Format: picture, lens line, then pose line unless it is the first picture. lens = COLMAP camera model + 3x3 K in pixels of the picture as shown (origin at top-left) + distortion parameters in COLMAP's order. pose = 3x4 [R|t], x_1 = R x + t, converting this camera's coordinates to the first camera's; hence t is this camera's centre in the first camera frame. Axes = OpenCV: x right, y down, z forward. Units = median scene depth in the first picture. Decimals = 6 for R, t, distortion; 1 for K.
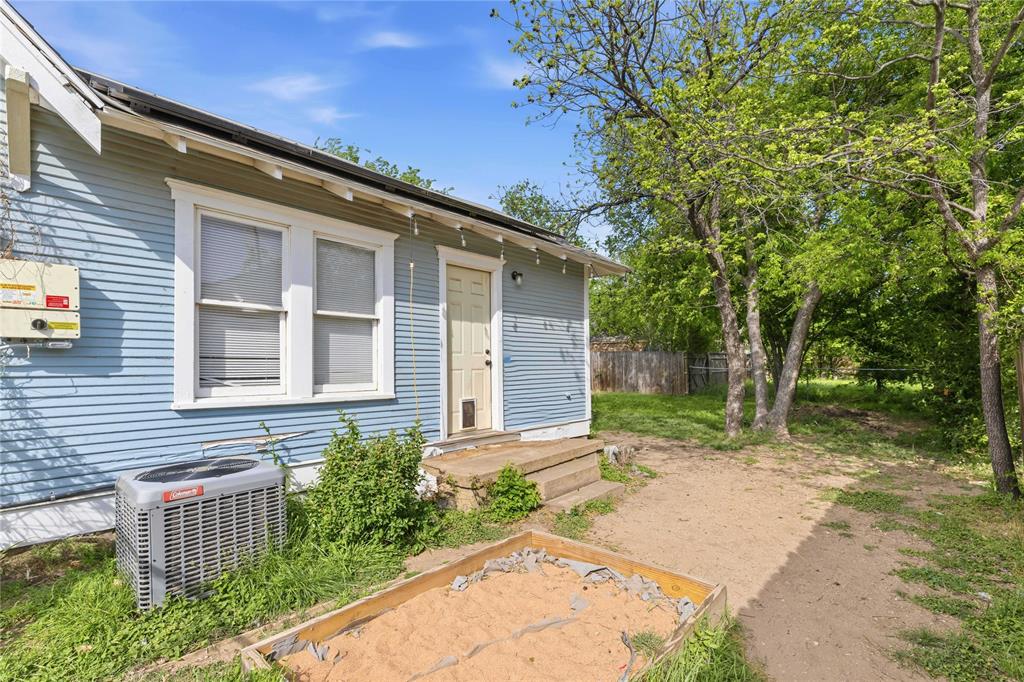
lens RADIAL K [[453.3, 0, 516.2], [0, 453.3, 371.0], [0, 0, 1]] dist [-0.000474, -0.000183]
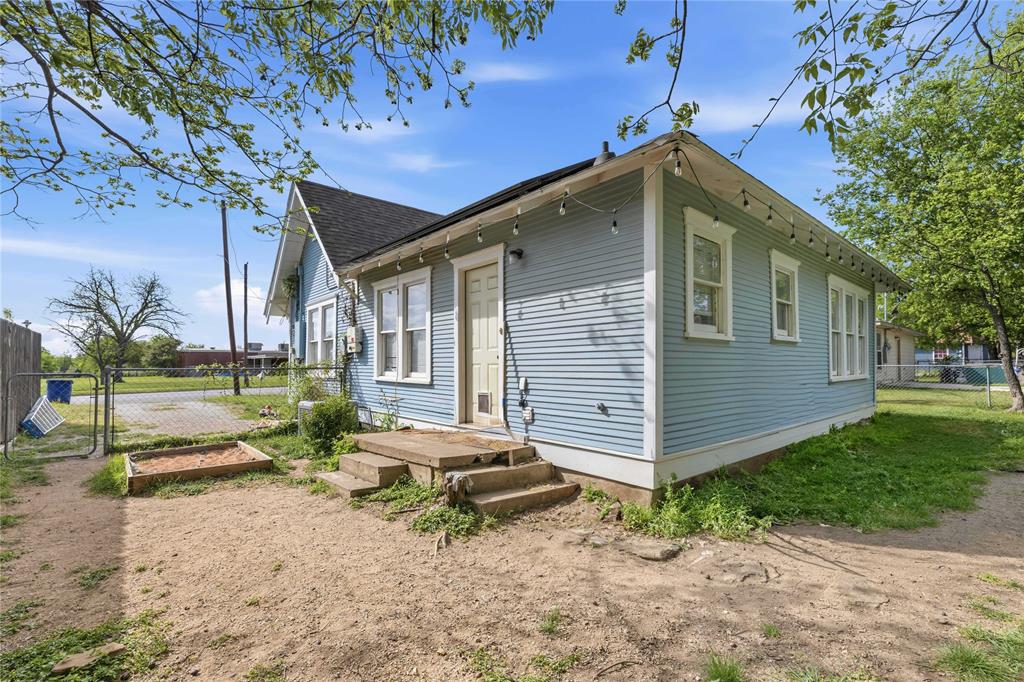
lens RADIAL K [[453.3, 0, 516.2], [0, 453.3, 371.0], [0, 0, 1]] dist [-0.000474, -0.000183]
pose [[-0.093393, 0.024018, -0.995340, 0.903017], [-0.001654, 0.999704, 0.024279, -0.012906], [0.995628, 0.003914, -0.093326, 1.151043]]
